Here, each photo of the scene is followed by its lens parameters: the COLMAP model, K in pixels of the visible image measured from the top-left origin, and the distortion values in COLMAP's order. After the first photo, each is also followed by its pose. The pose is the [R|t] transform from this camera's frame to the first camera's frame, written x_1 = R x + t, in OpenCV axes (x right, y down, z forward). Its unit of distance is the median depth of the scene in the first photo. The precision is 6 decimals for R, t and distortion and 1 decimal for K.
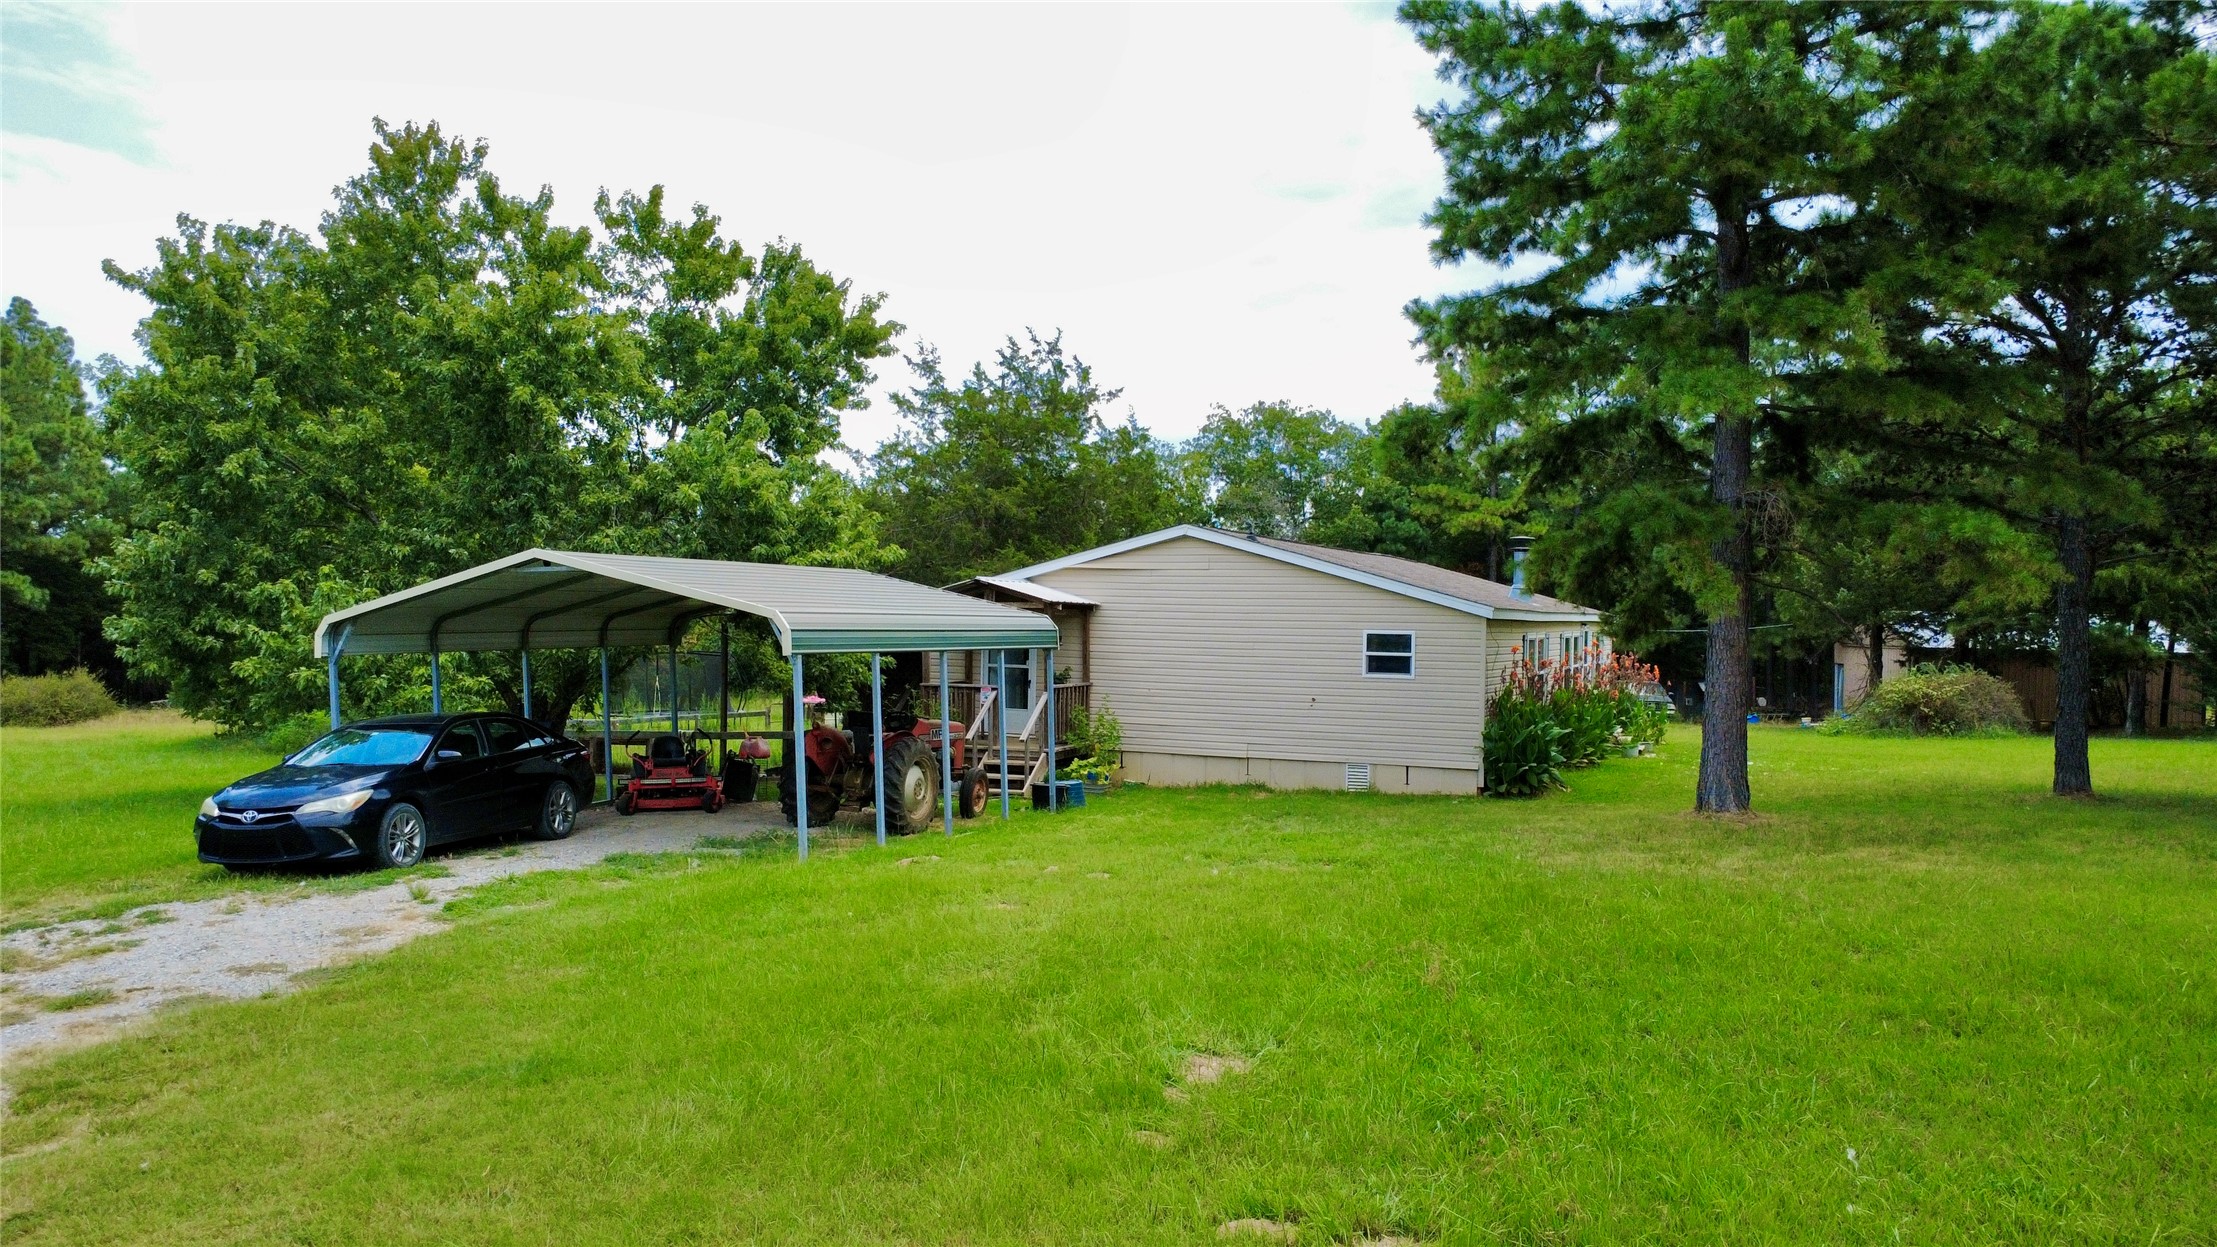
lens RADIAL K [[1608.5, 0, 1108.5], [0, 1608.5, 623.5], [0, 0, 1]] dist [-0.000183, 0.007399]
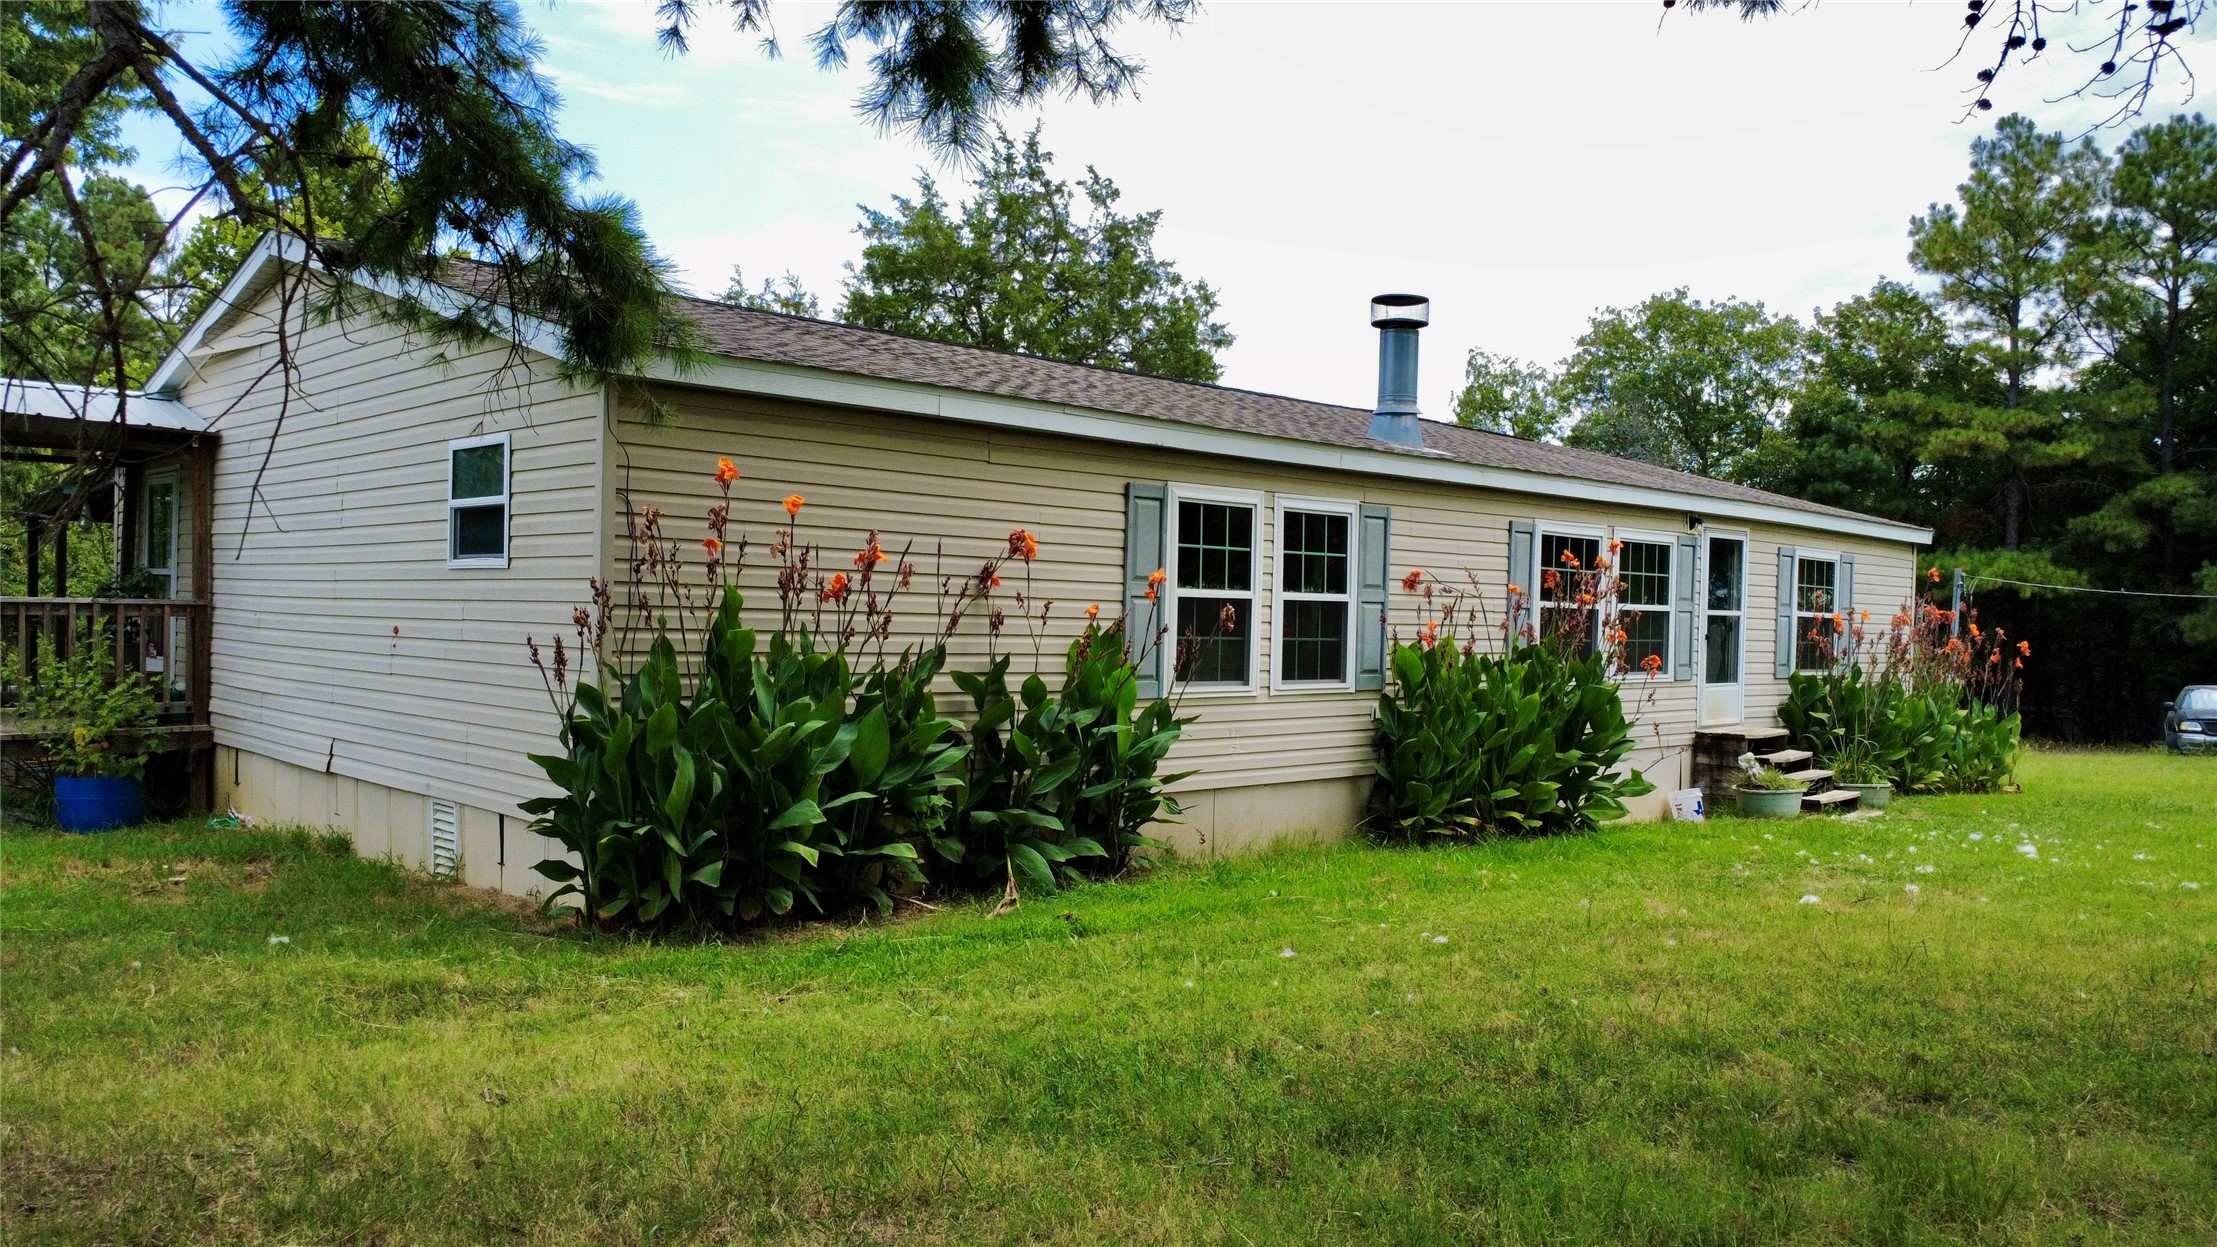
lens RADIAL K [[1608.5, 0, 1108.5], [0, 1608.5, 623.5], [0, 0, 1]] dist [-0.000183, 0.007399]
pose [[0.922000, 0.004359, -0.387165, 0.159014], [-0.007406, 0.999952, -0.006379, 0.017045], [0.387119, 0.008749, 0.921988, 0.255231]]
